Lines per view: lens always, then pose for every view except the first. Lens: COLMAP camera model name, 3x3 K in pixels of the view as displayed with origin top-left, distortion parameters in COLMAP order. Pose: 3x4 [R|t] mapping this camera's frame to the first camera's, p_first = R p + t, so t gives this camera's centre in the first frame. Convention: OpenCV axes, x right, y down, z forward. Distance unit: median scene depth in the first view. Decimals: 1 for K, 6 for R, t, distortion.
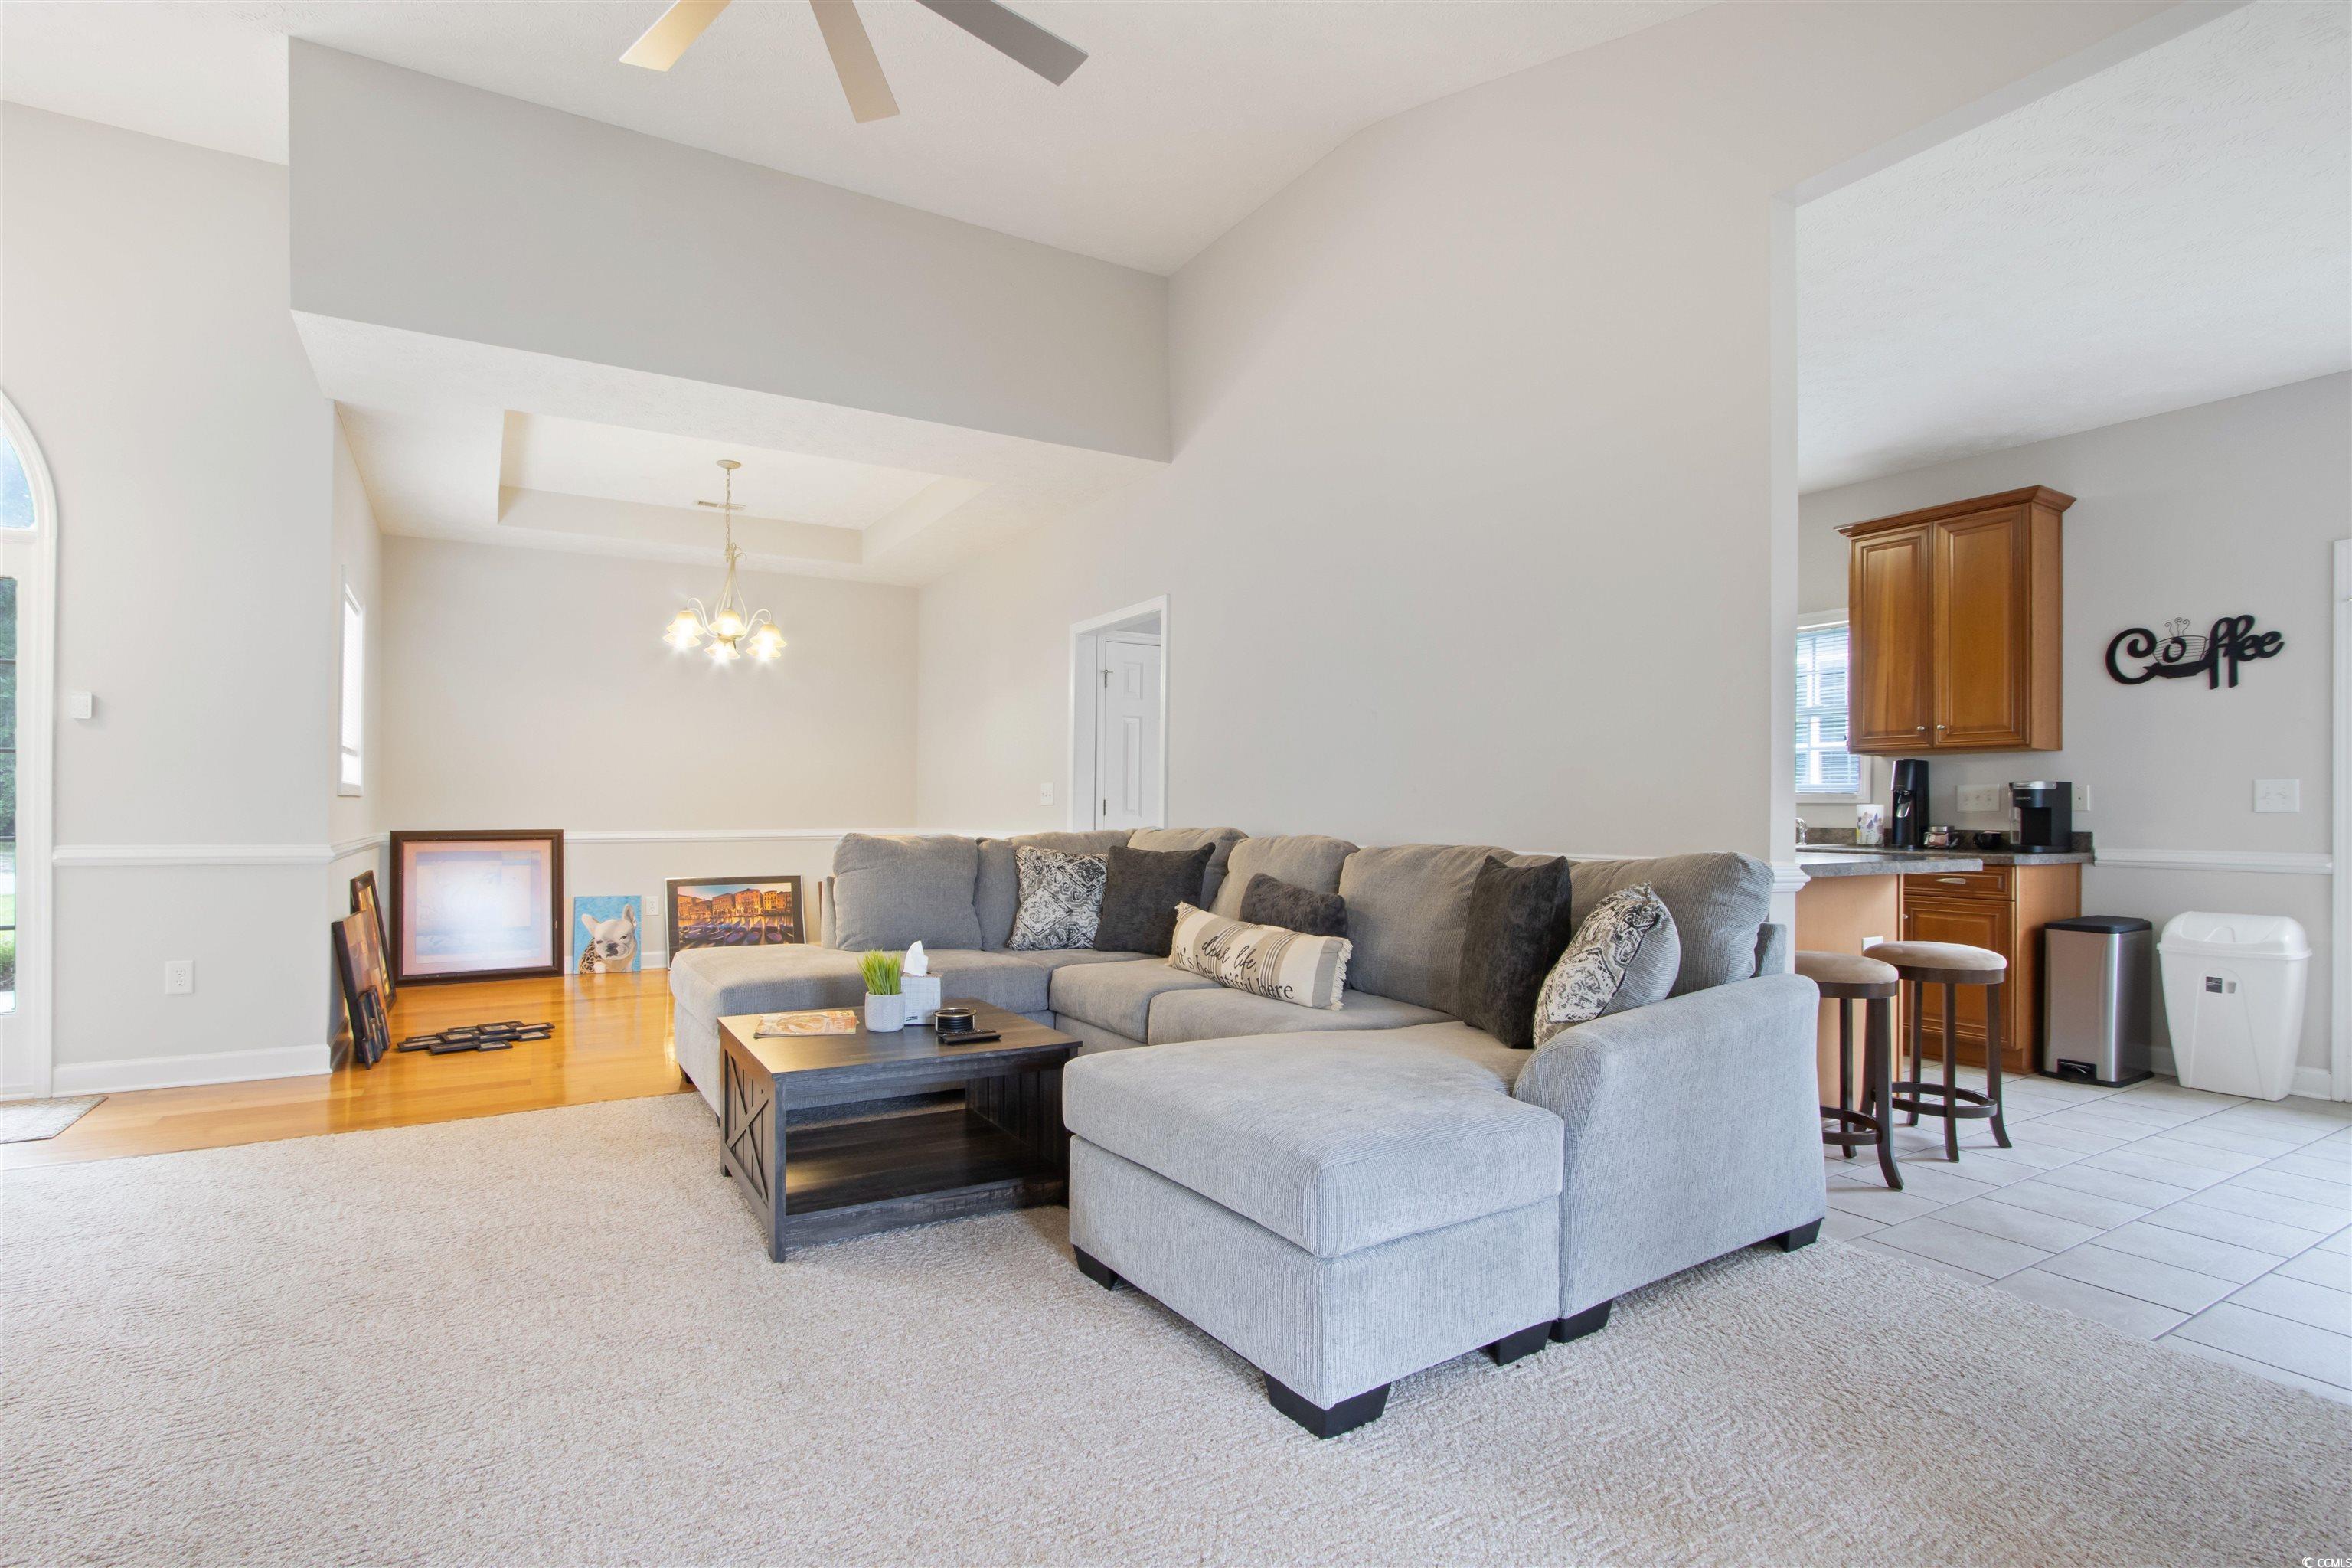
lens RADIAL K [[1137.2, 0, 1135.3], [0, 1137.2, 804.6], [0, 0, 1]] dist [-0.013640, 0.000318]
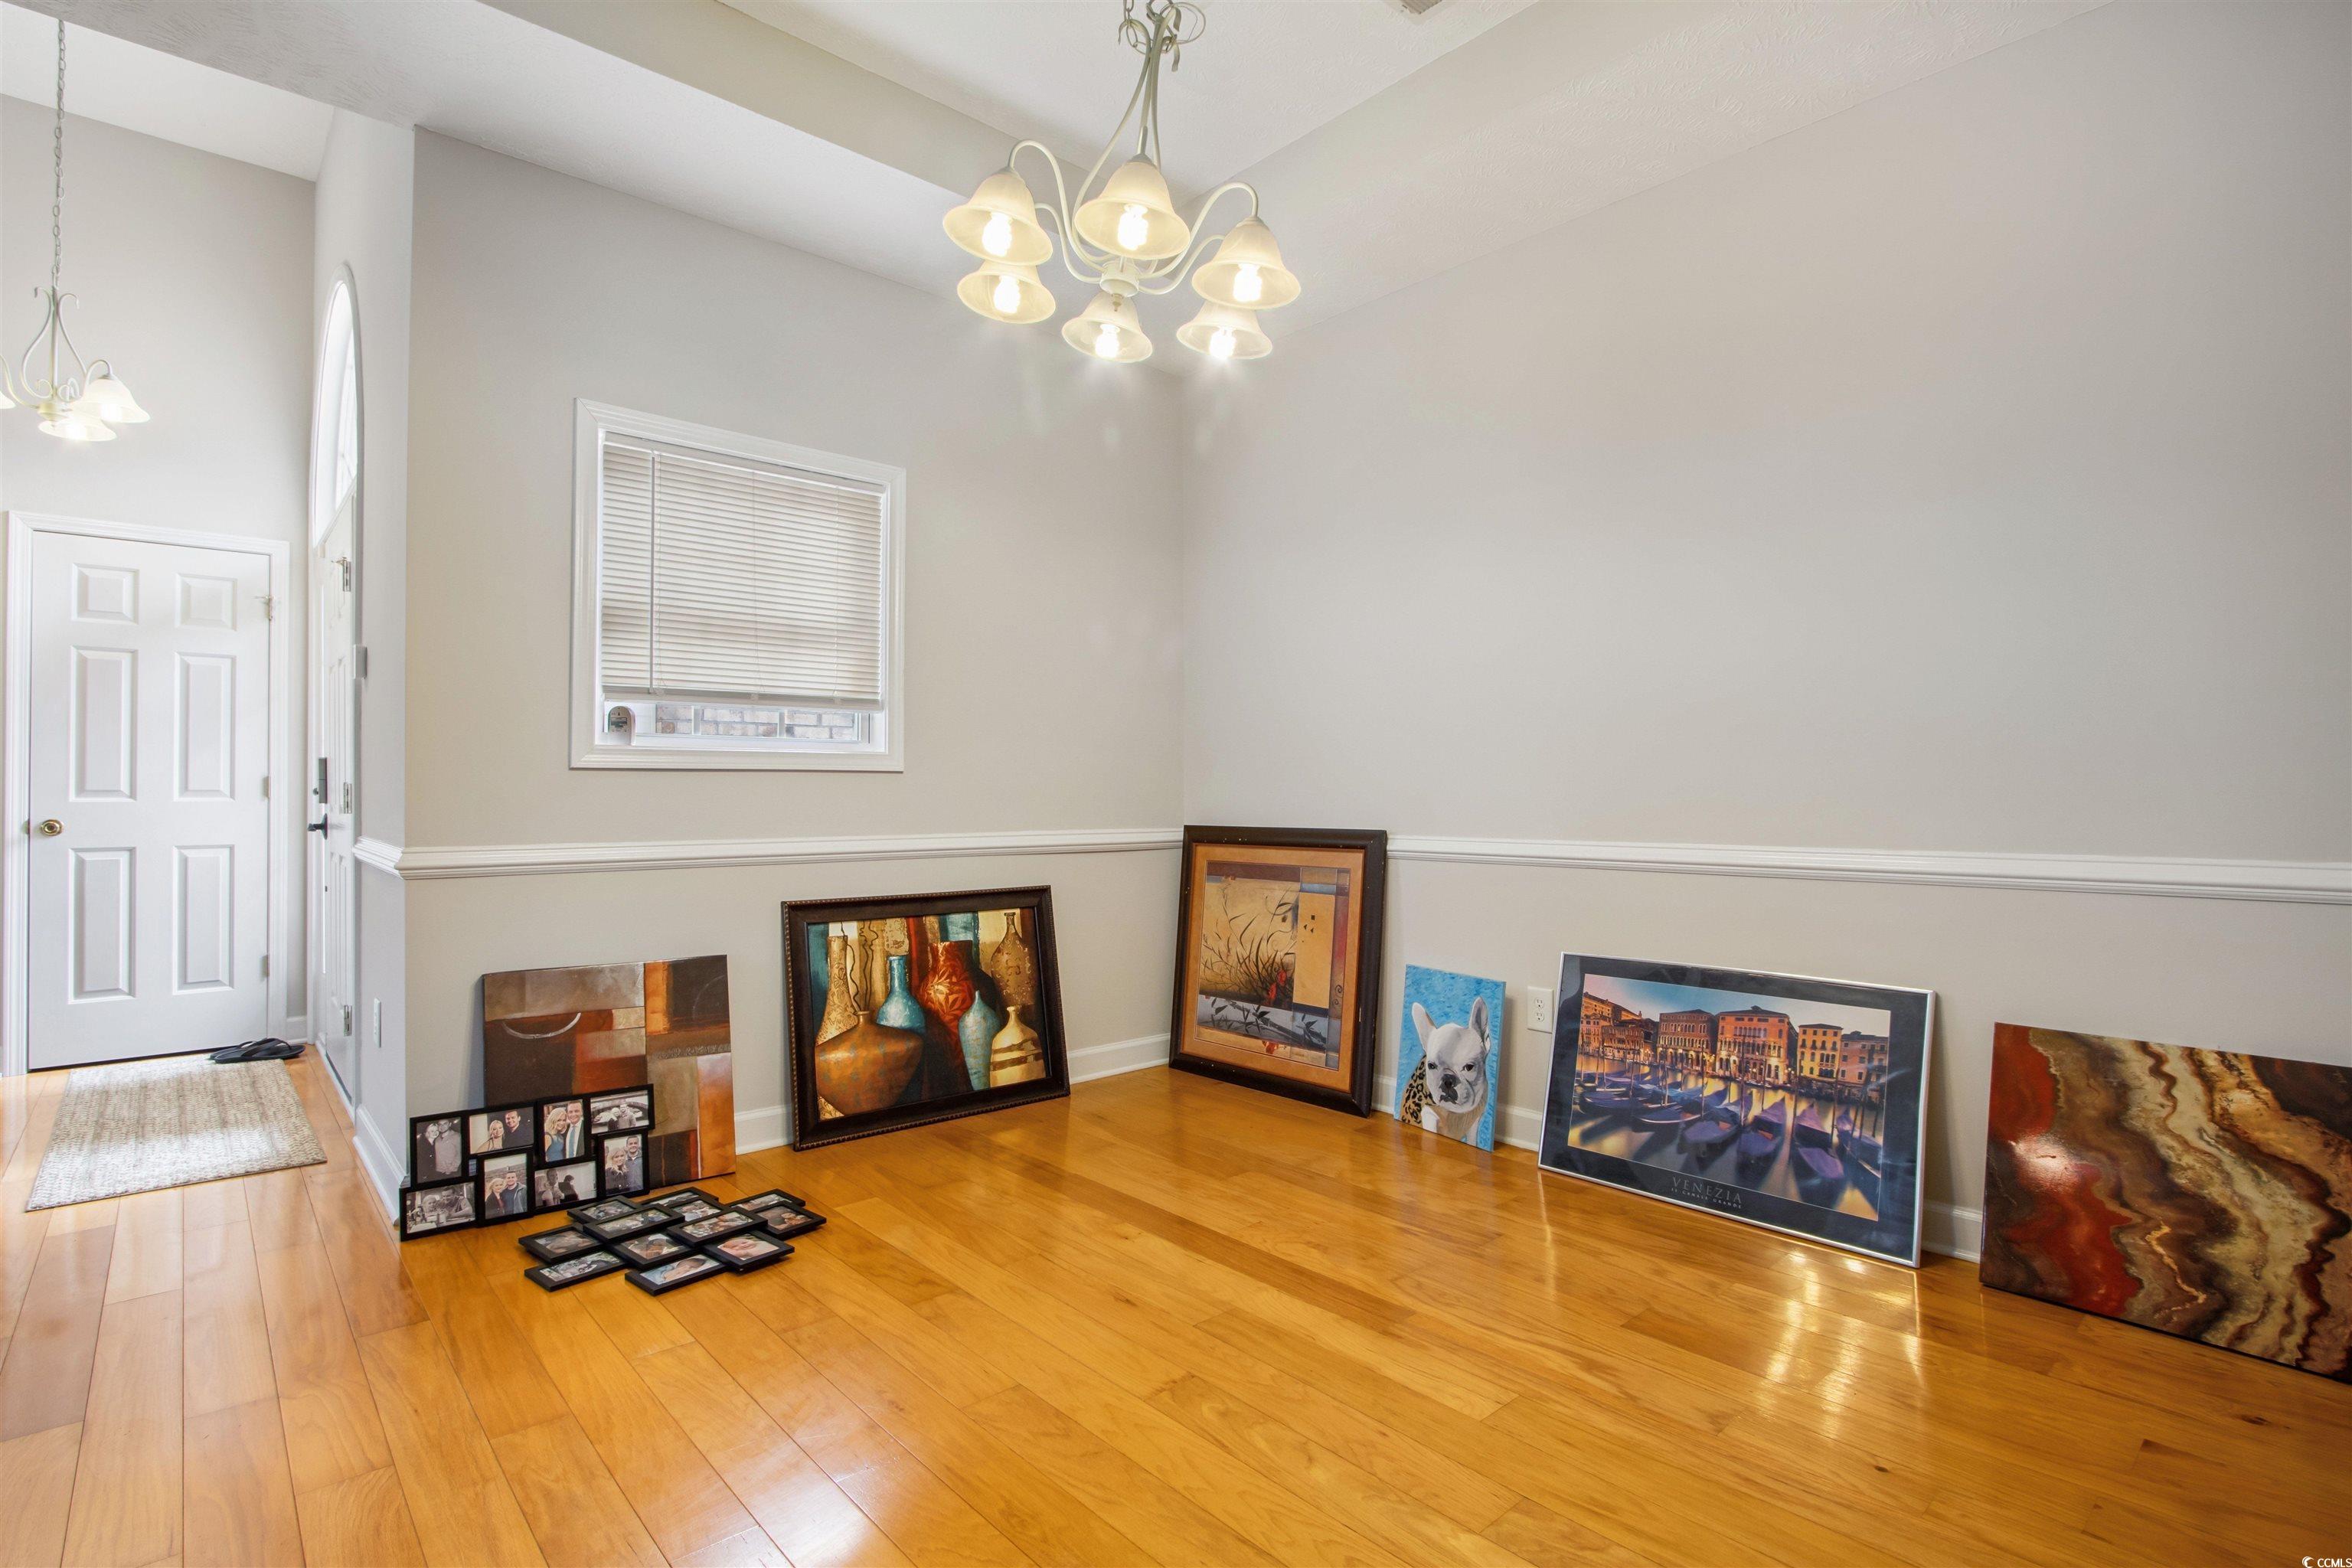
lens RADIAL K [[1110.4, 0, 1149.7], [0, 1110.4, 794.9], [0, 0, 1]] dist [-0.014817, 0.000859]
pose [[0.191548, -0.003002, -0.981479, -0.051201], [0.004426, 0.999988, -0.002195, 0.010162], [0.981473, -0.003924, 0.191559, 1.244988]]
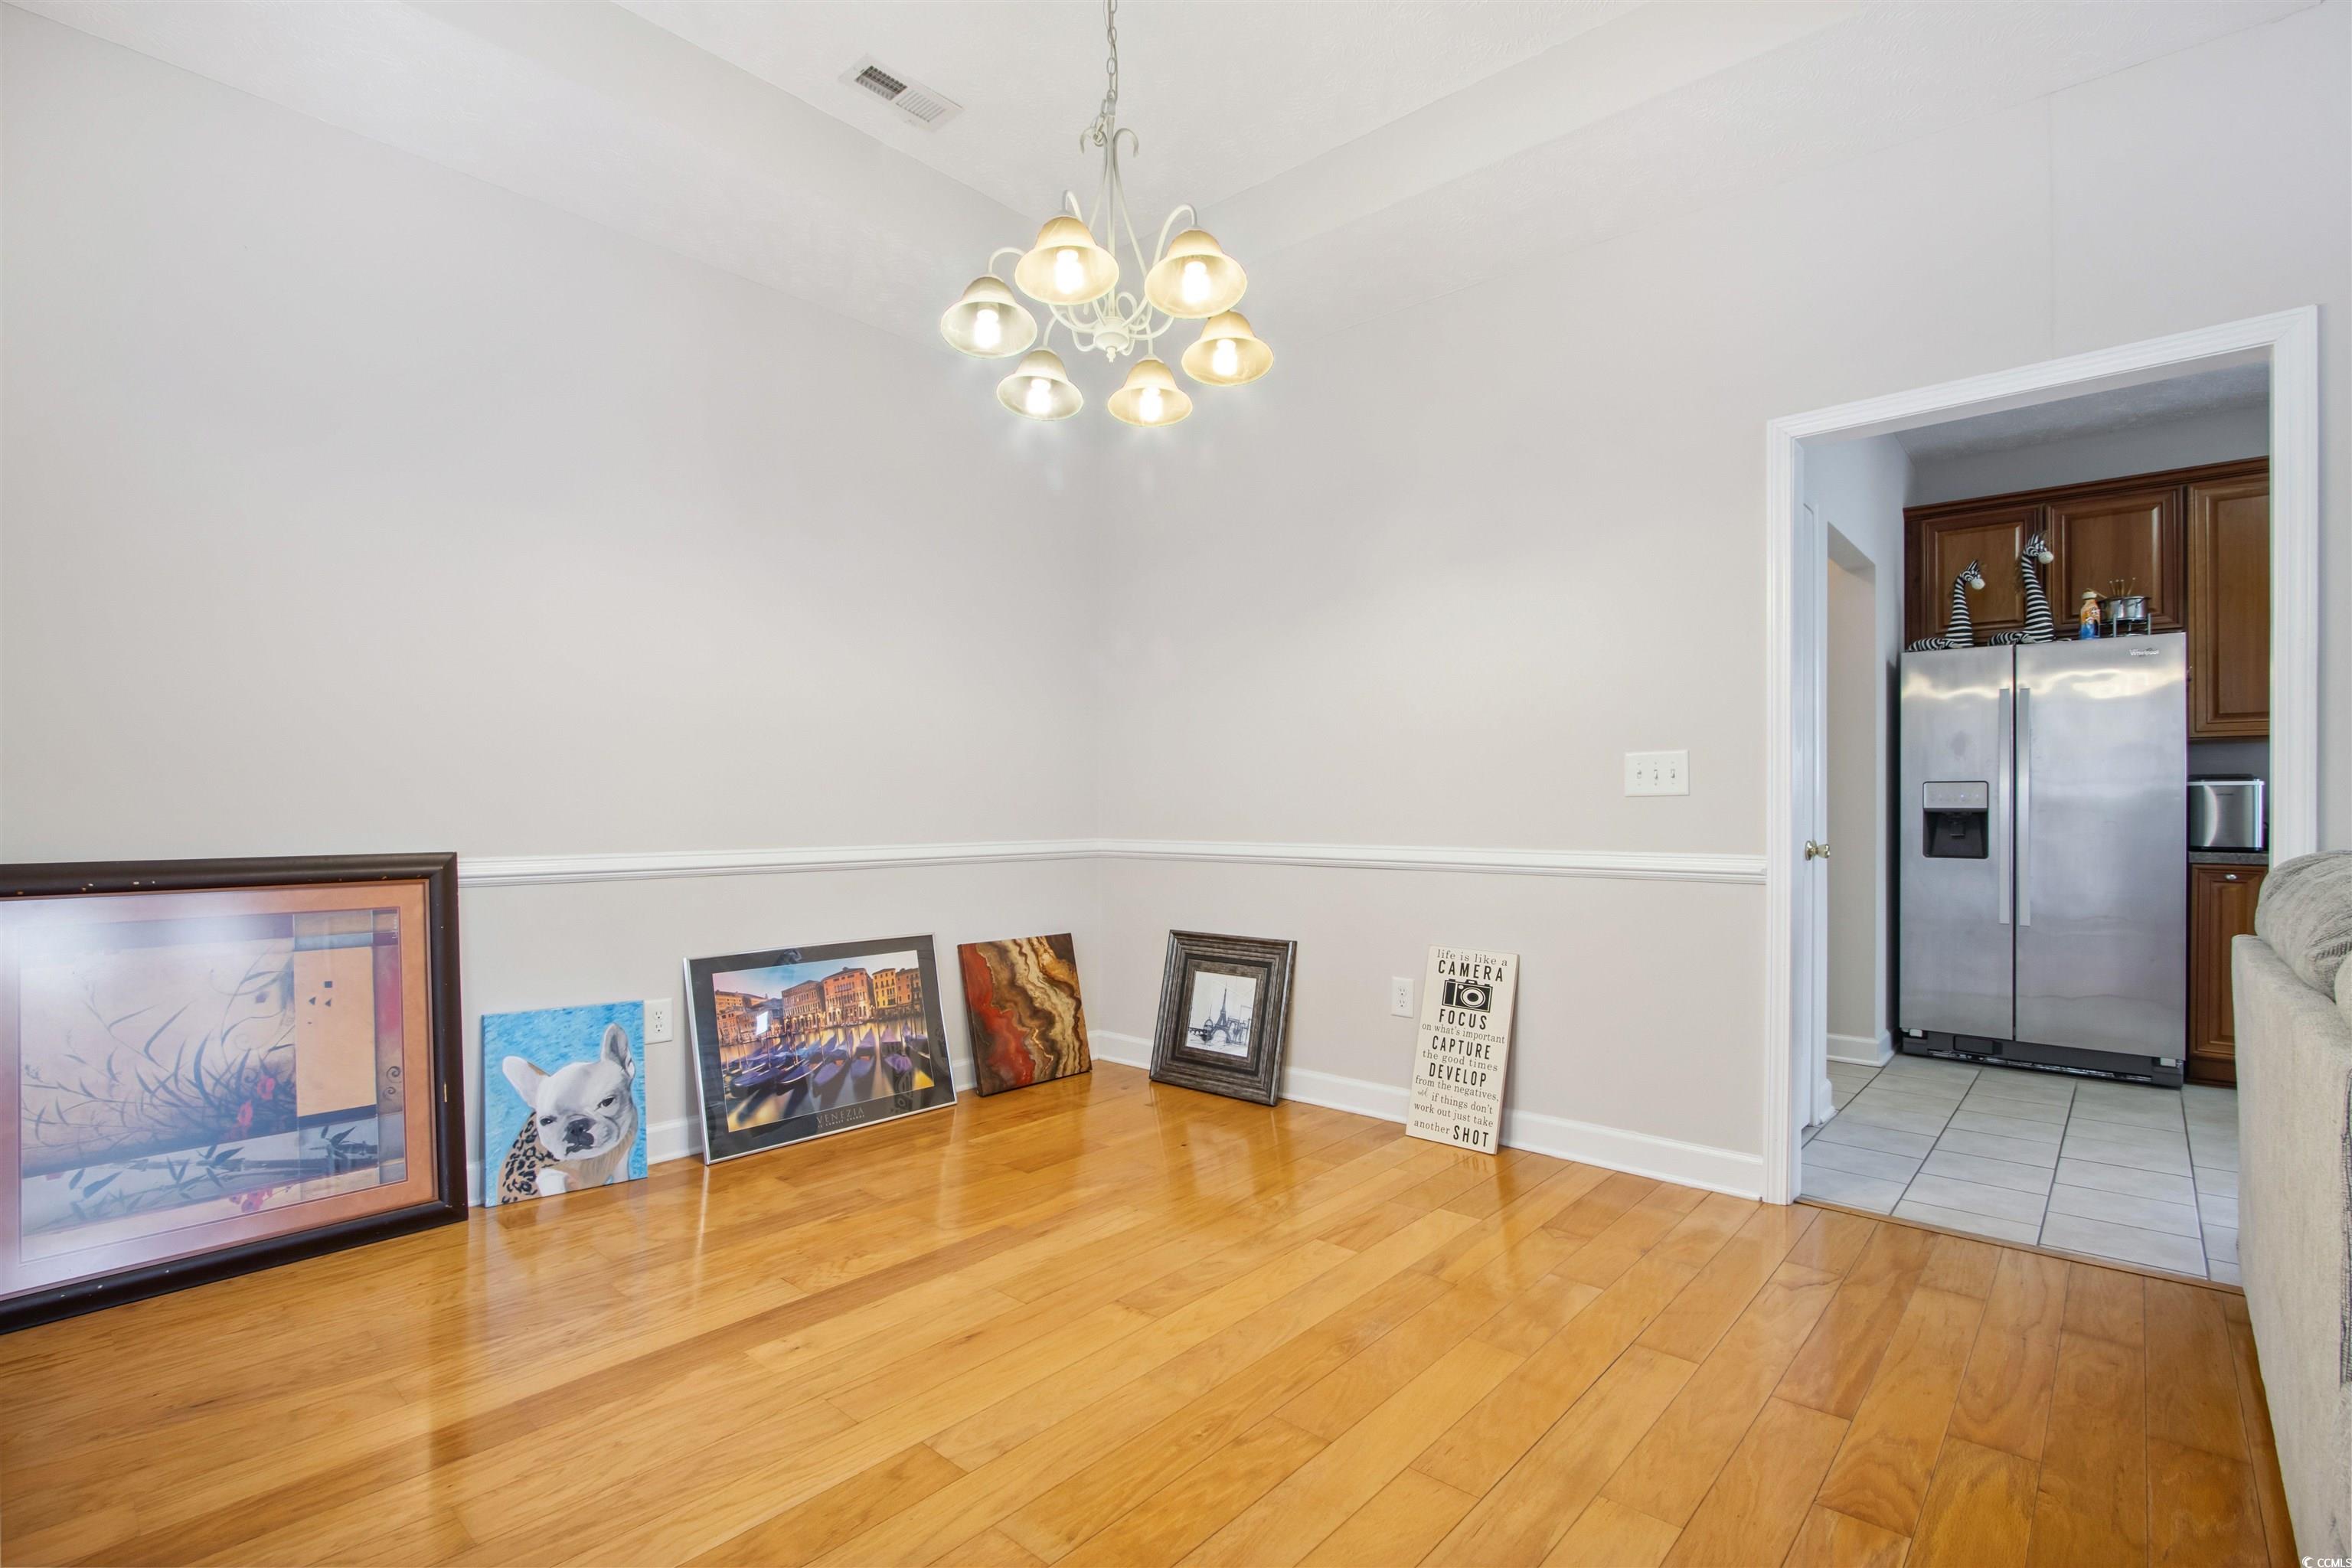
lens RADIAL K [[1110.4, 0, 1149.7], [0, 1110.4, 794.9], [0, 0, 1]] dist [-0.014817, 0.000859]
pose [[0.954402, 0.003633, 0.298501, -0.602096], [-0.001976, 0.999981, -0.005853, 0.005036], [-0.298517, 0.004997, 0.954391, 0.856045]]
